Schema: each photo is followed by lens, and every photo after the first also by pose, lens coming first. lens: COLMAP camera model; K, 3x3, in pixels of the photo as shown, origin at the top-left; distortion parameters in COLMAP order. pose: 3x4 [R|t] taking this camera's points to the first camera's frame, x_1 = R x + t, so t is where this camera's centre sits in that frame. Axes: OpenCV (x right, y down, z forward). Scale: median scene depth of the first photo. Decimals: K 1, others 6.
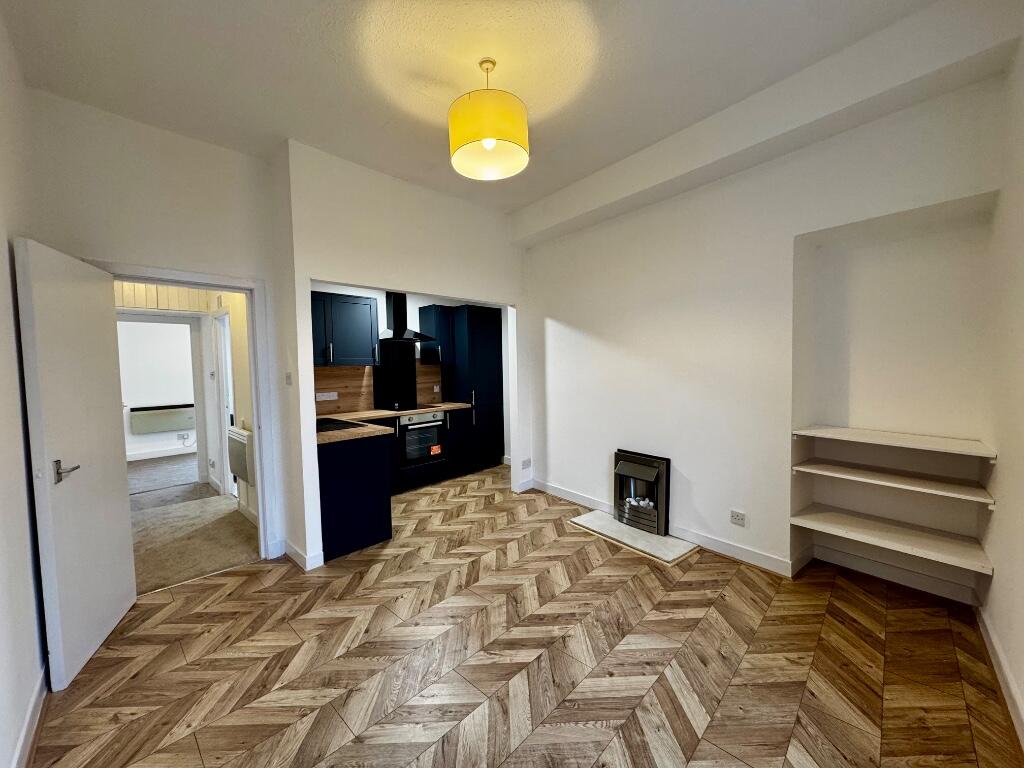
lens RADIAL K [[407.4, 0, 511.9], [0, 407.4, 382.8], [0, 0, 1]] dist [-0.002961, 0.000115]
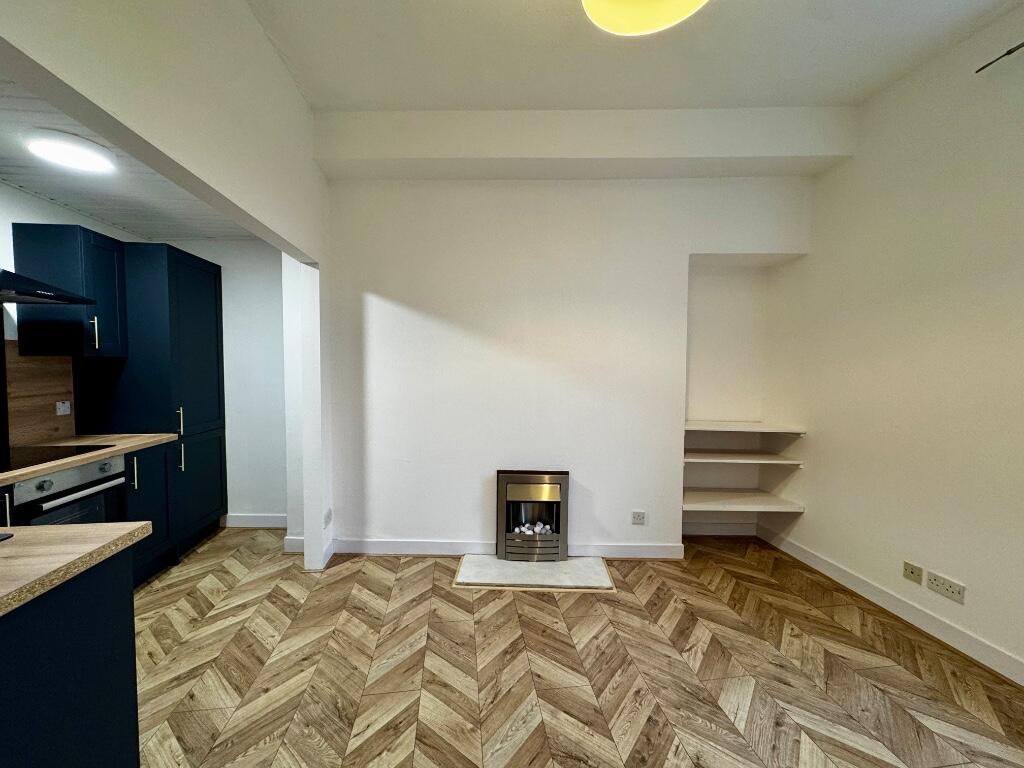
lens RADIAL K [[407.4, 0, 511.9], [0, 407.4, 382.8], [0, 0, 1]] dist [-0.002961, 0.000115]
pose [[0.630032, -0.010507, 0.776498, -0.328496], [0.017617, 0.999845, -0.000765, -0.007834], [-0.776369, 0.014162, 0.630120, 0.453876]]
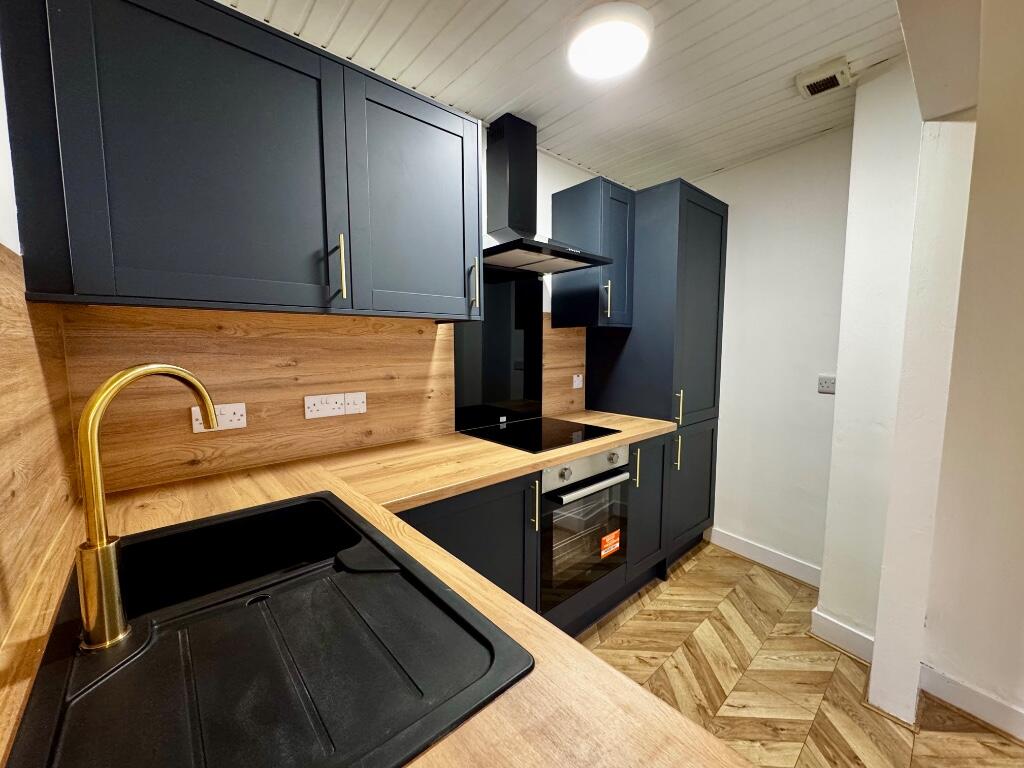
lens RADIAL K [[407.4, 0, 511.9], [0, 407.4, 382.8], [0, 0, 1]] dist [-0.002961, 0.000115]
pose [[0.996302, 0.027426, -0.081423, -0.328133], [-0.023213, 0.998364, 0.052245, -0.009296], [0.082723, -0.050162, 0.995309, 0.790964]]
